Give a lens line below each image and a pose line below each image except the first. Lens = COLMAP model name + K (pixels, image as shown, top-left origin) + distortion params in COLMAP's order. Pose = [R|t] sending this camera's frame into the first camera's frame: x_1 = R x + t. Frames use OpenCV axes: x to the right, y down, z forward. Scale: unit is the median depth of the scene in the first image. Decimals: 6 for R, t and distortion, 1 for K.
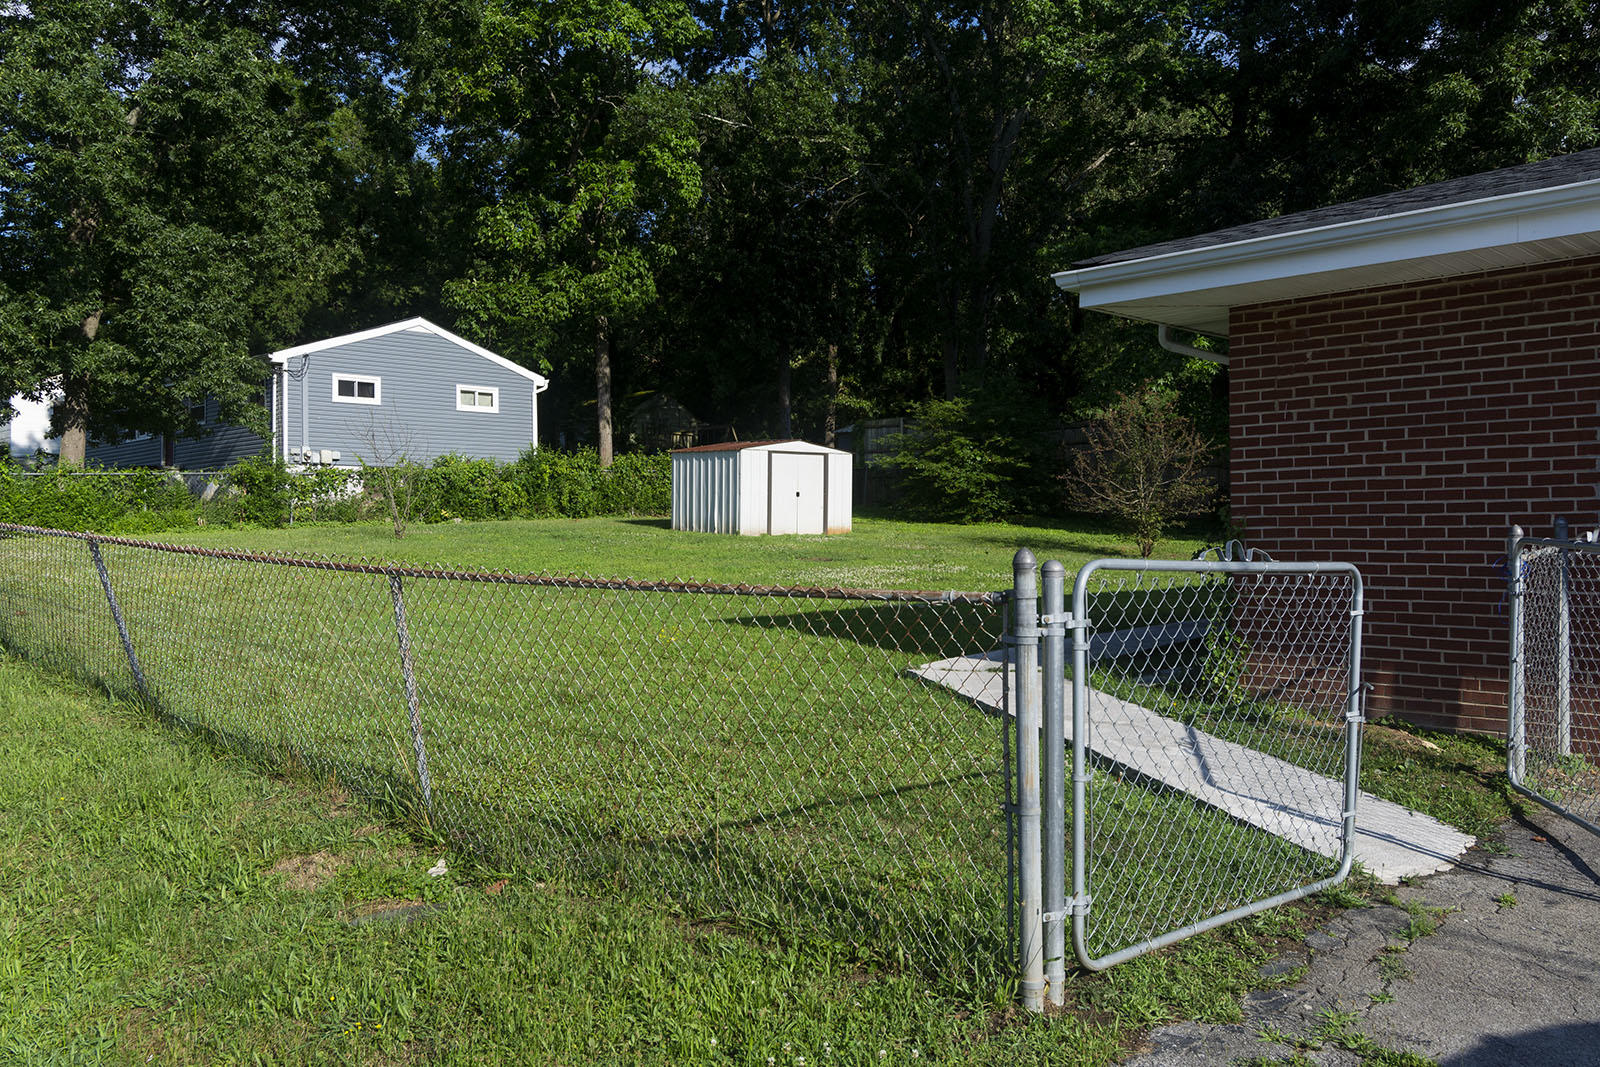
lens RADIAL K [[1347.1, 0, 800.0], [0, 1347.1, 533.5], [0, 0, 1]] dist [0.085366, 0.000033]
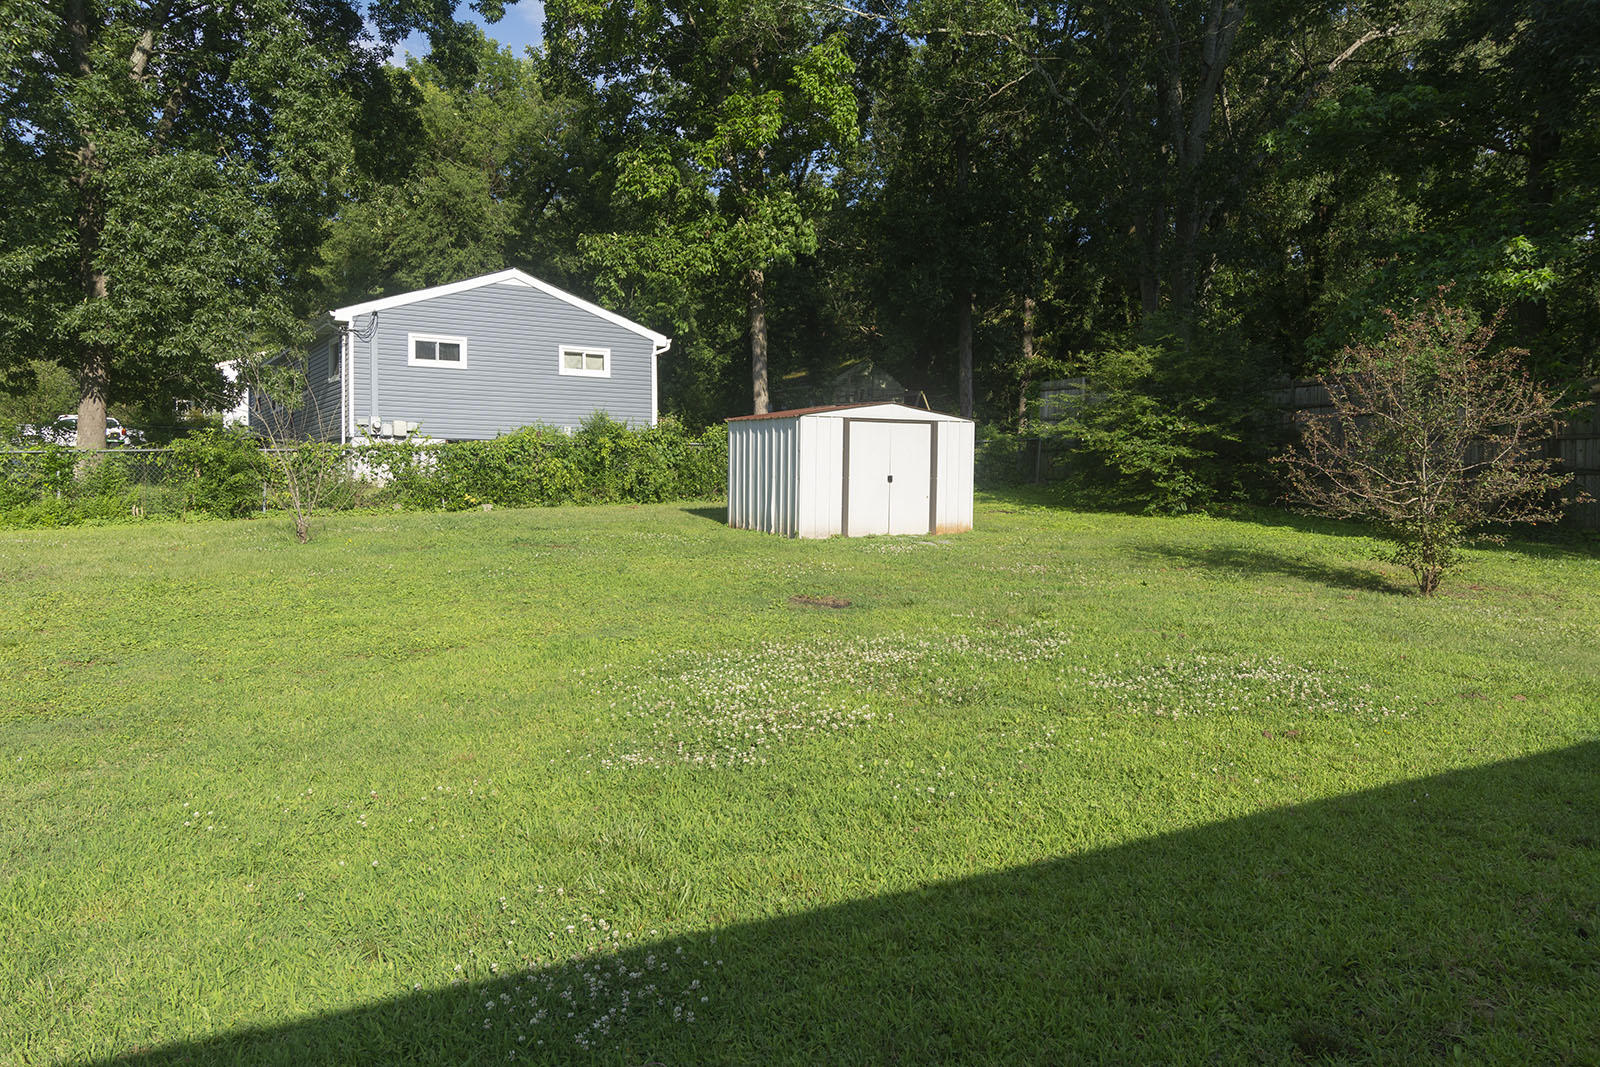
lens RADIAL K [[1189.6, 0, 800.0], [0, 1189.6, 533.5], [0, 0, 1]] dist [0.060407, -0.065658]
pose [[0.979620, 0.014069, -0.200369, 0.066233], [-0.007255, 0.999371, 0.034703, -0.018281], [0.200731, -0.032542, 0.979106, 0.312111]]
